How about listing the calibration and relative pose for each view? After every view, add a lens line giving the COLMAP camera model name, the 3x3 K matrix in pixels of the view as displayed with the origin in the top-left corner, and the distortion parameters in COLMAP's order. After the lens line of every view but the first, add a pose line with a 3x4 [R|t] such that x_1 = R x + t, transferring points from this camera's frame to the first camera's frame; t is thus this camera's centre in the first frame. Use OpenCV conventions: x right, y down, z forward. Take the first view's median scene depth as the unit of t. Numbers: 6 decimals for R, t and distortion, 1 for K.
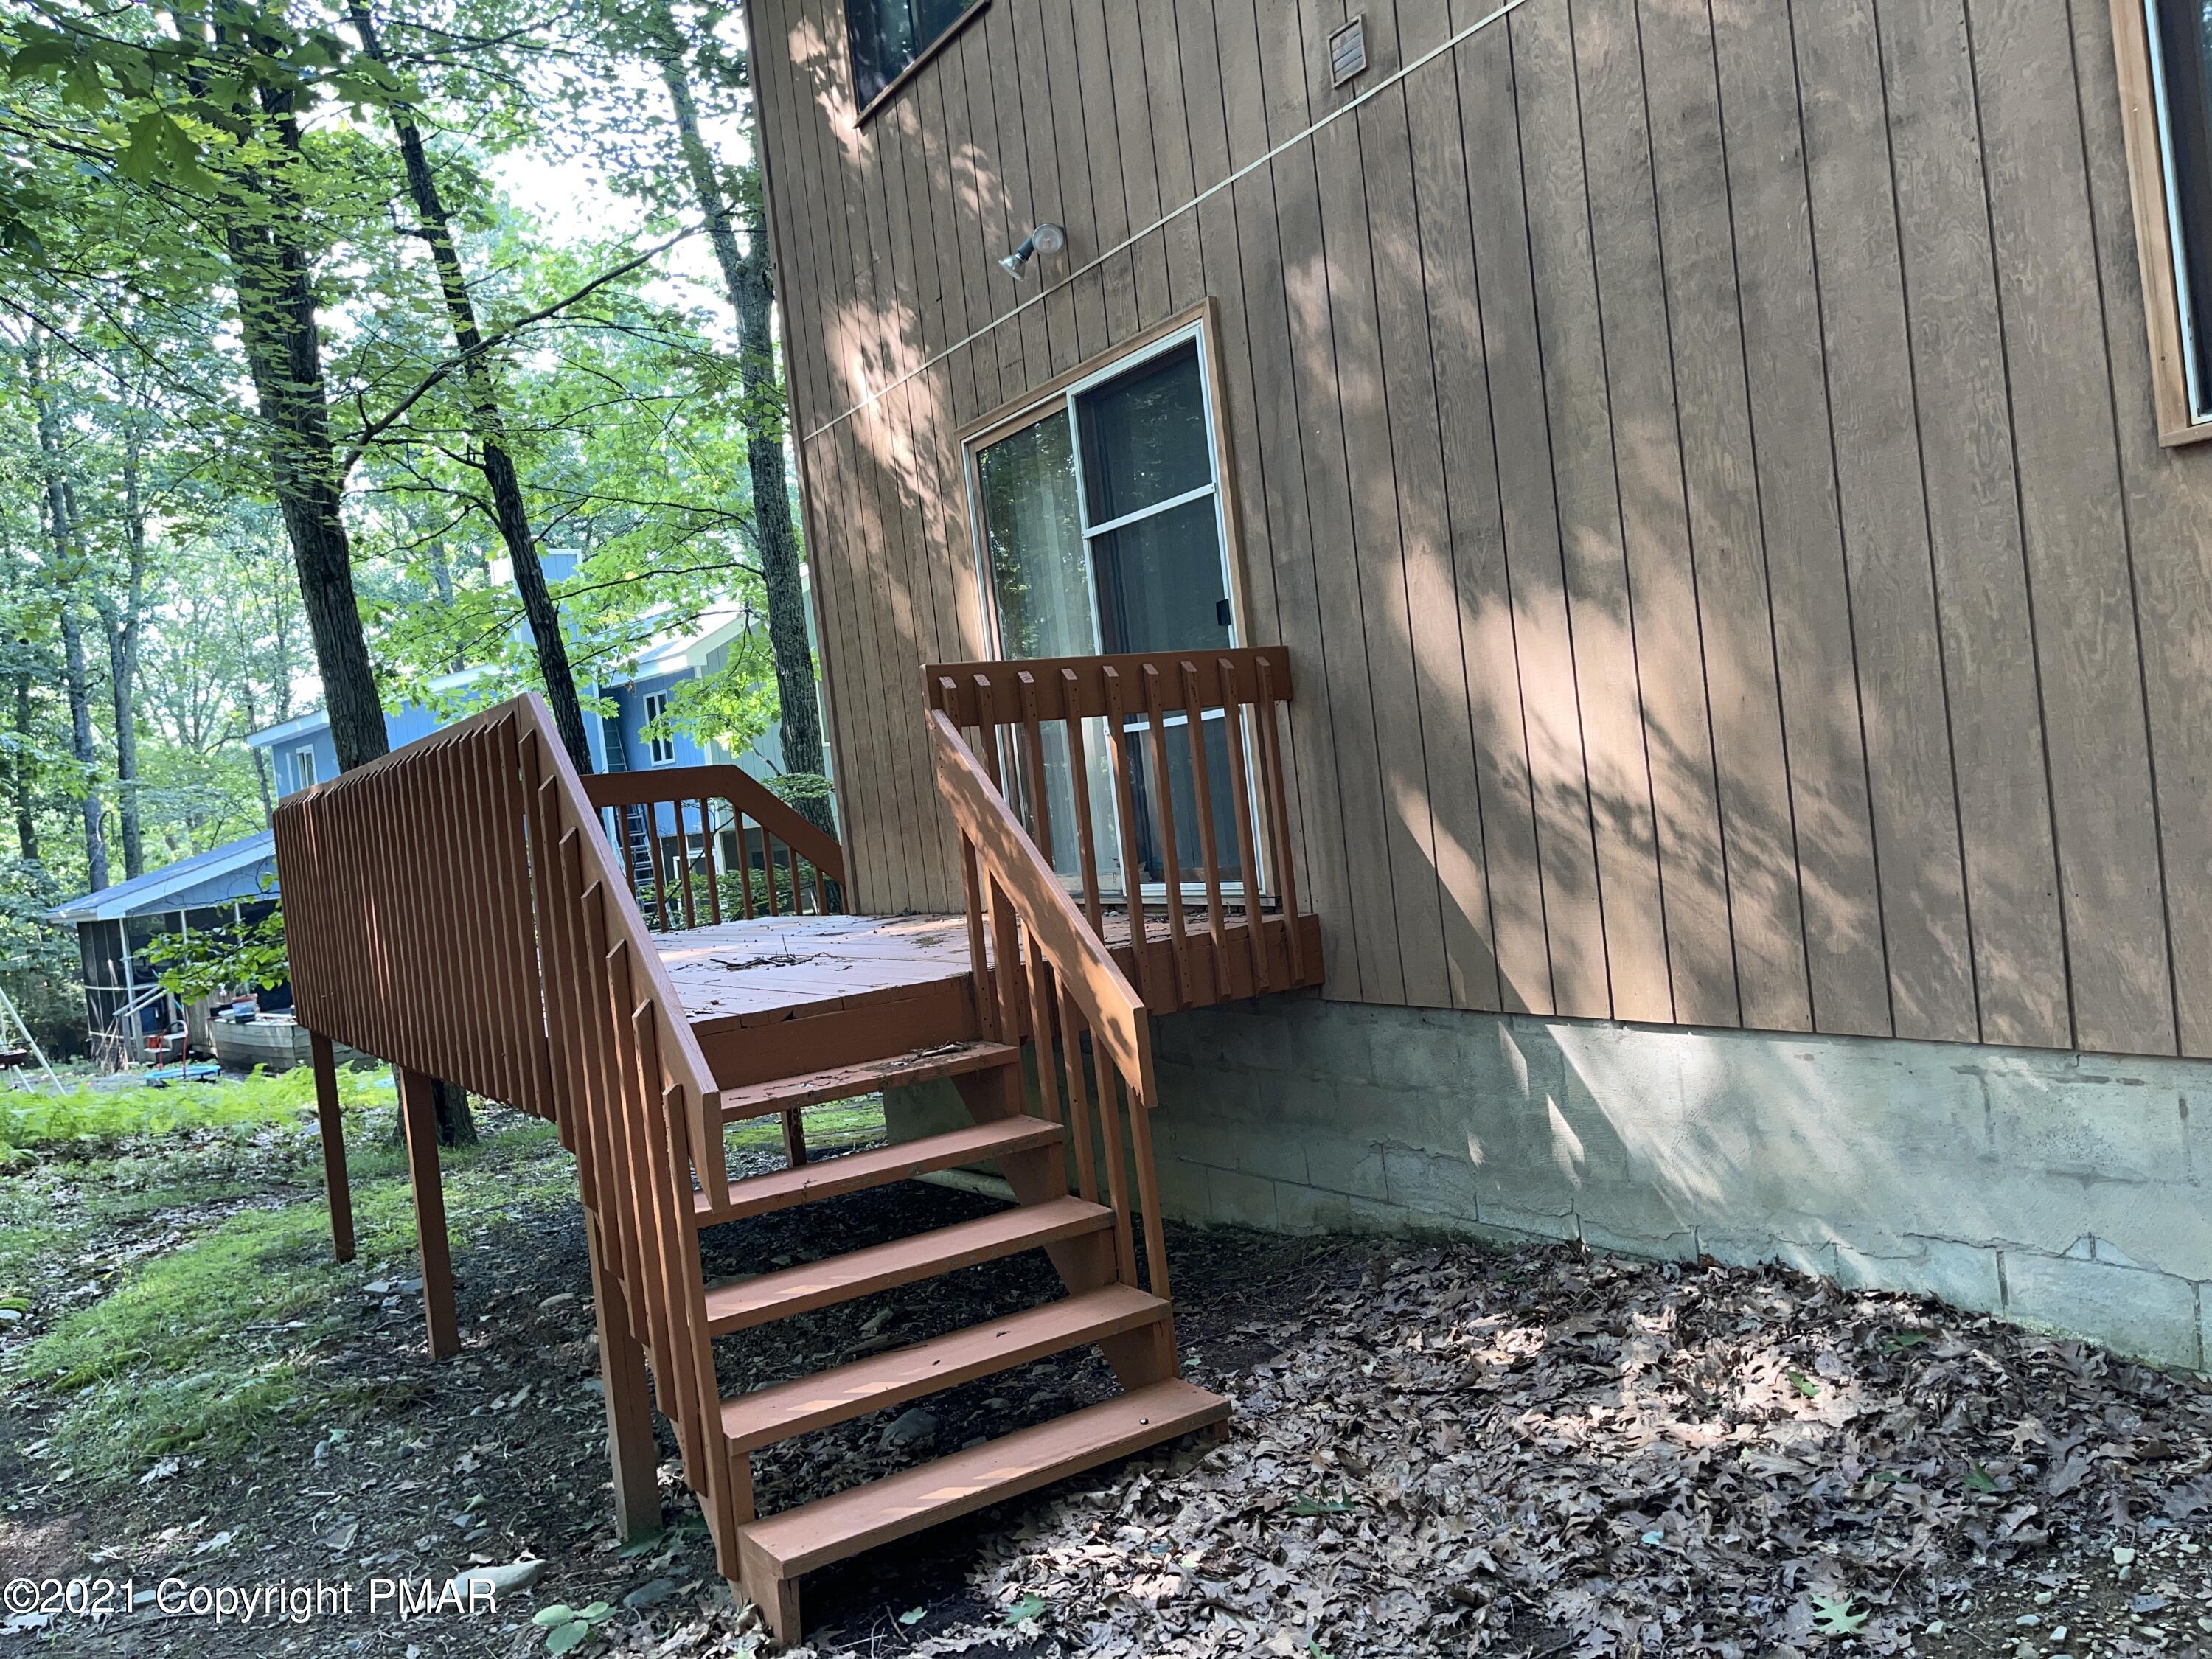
lens RADIAL K [[1691.1, 0, 1115.0], [0, 1691.1, 833.6], [0, 0, 1]] dist [0.078038, -0.087422]
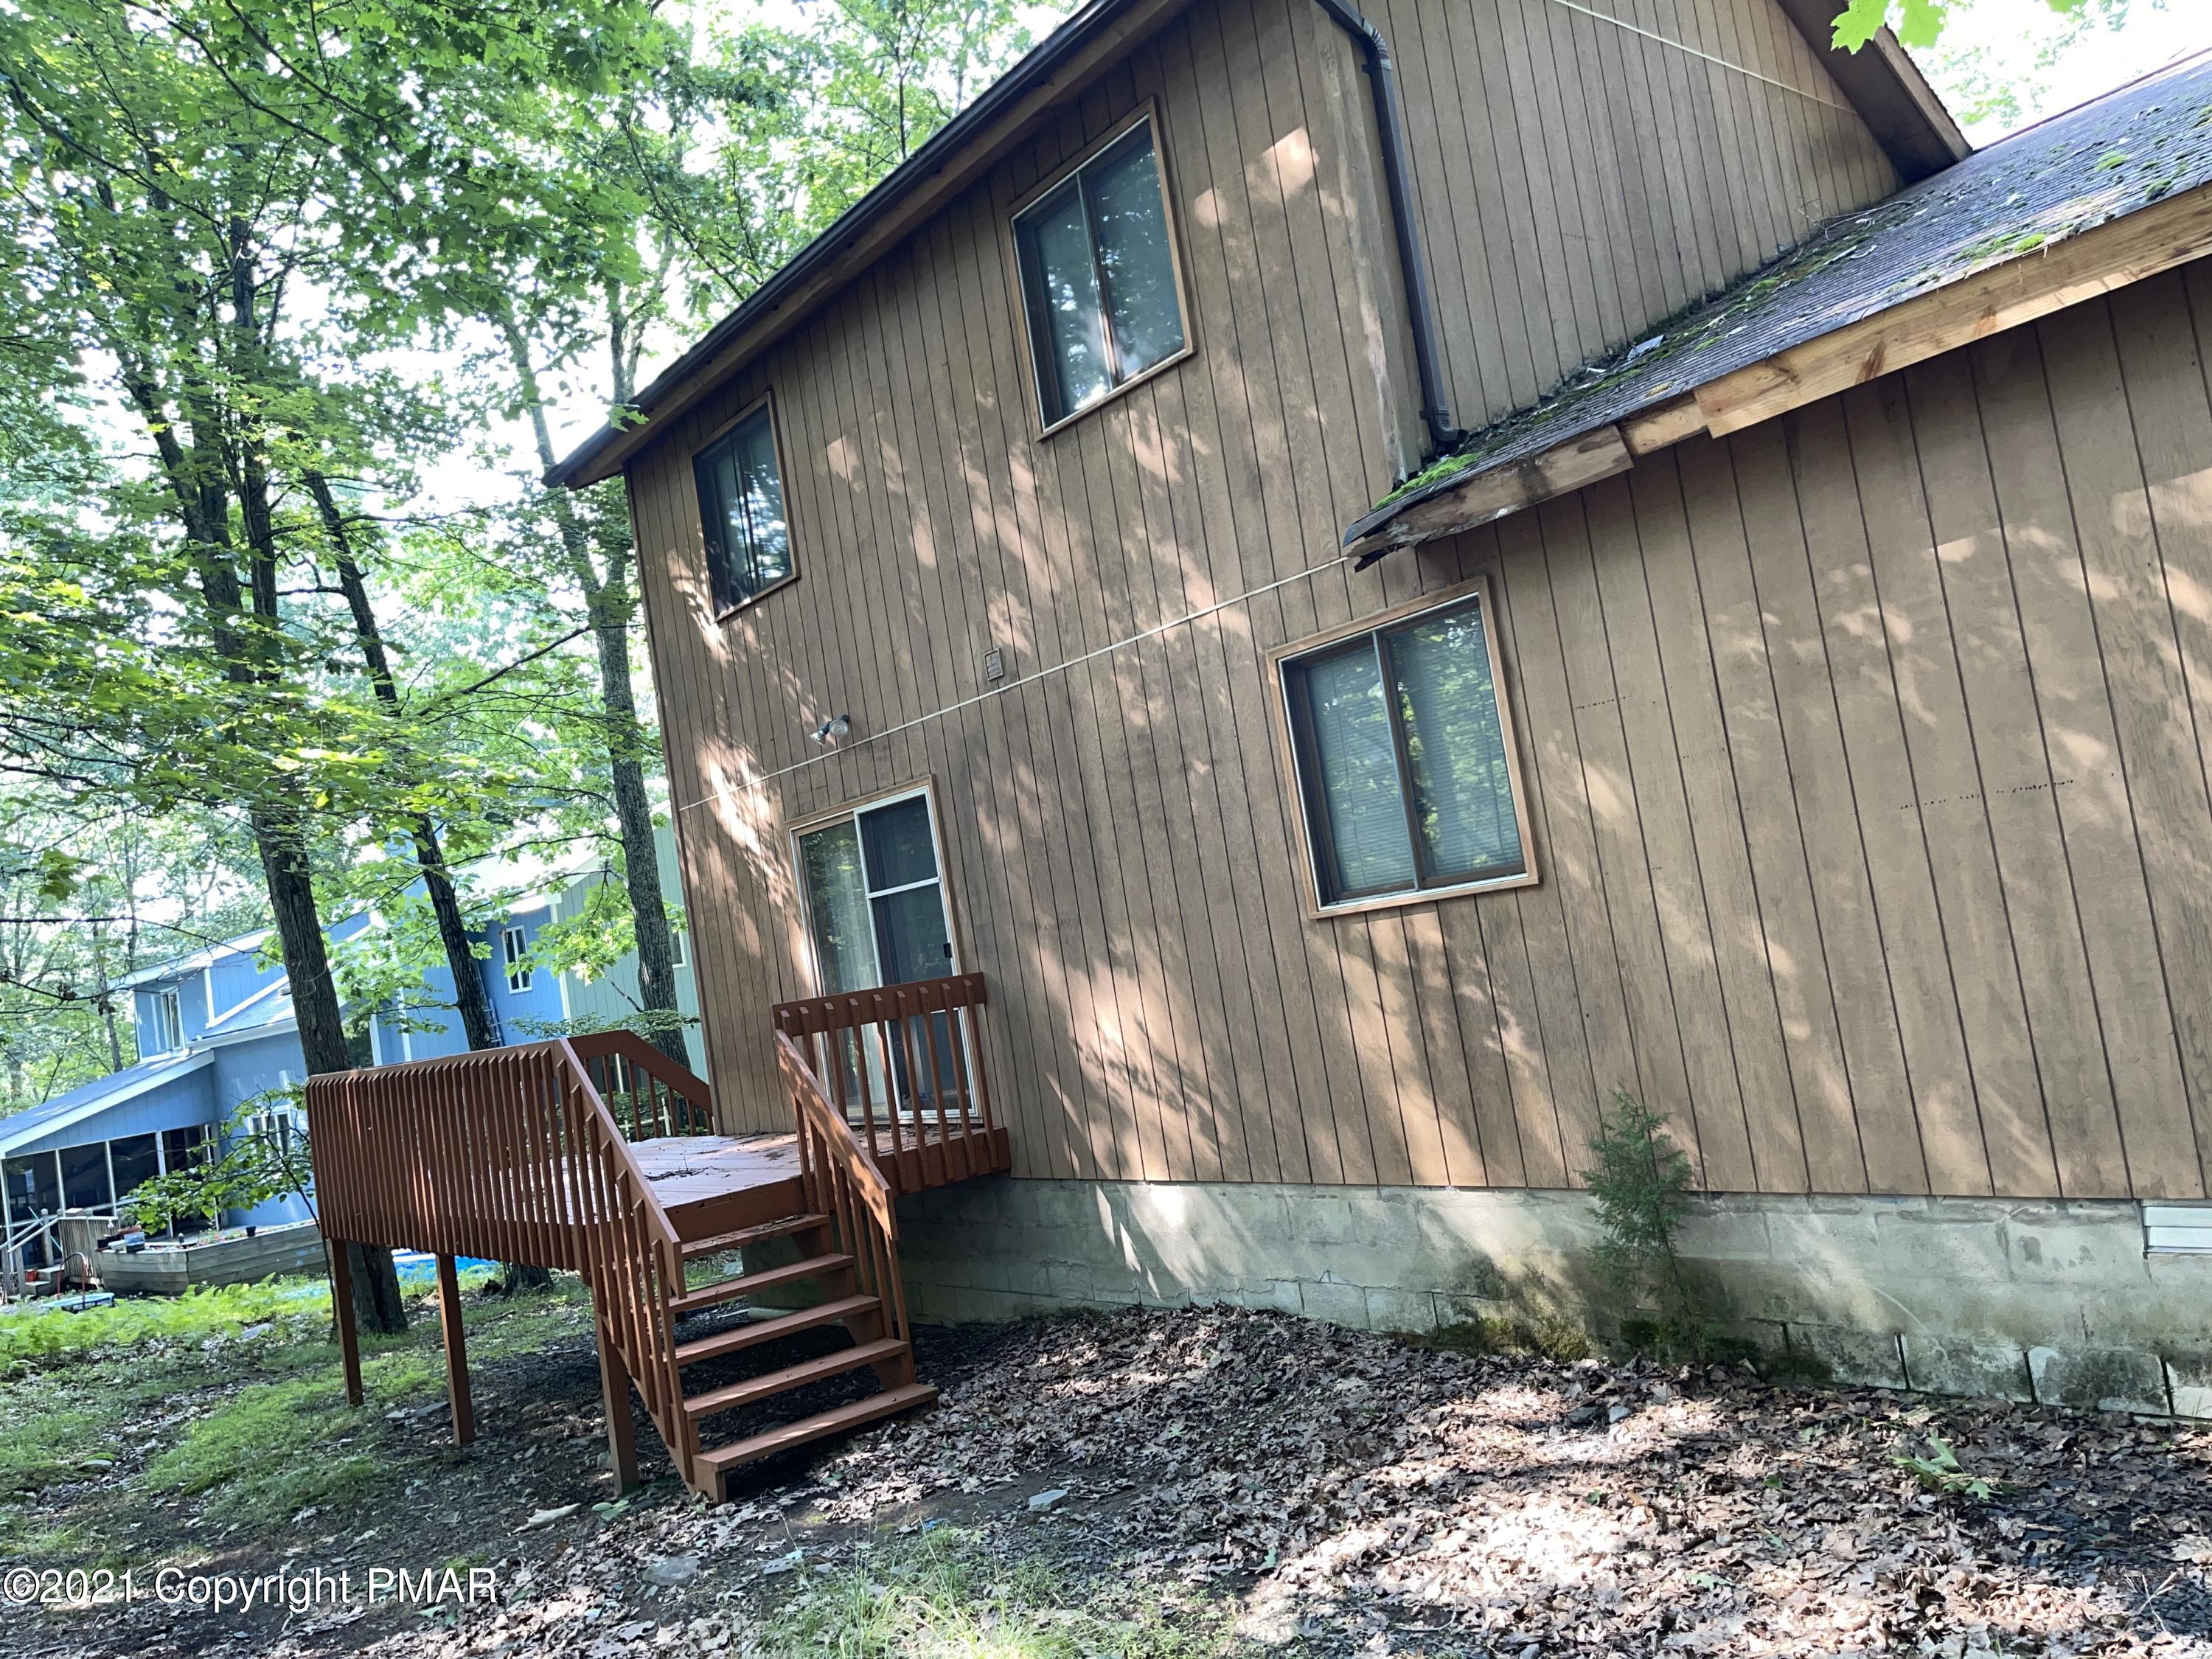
lens RADIAL K [[1700.0, 0, 1106.0], [0, 1700.0, 829.5], [0, 0, 1]] dist [0.097730, -0.144669]
pose [[0.995076, -0.035734, 0.092446, 0.083666], [0.045223, 0.993686, -0.102679, -0.083182], [-0.088193, 0.106355, 0.990409, -0.890646]]
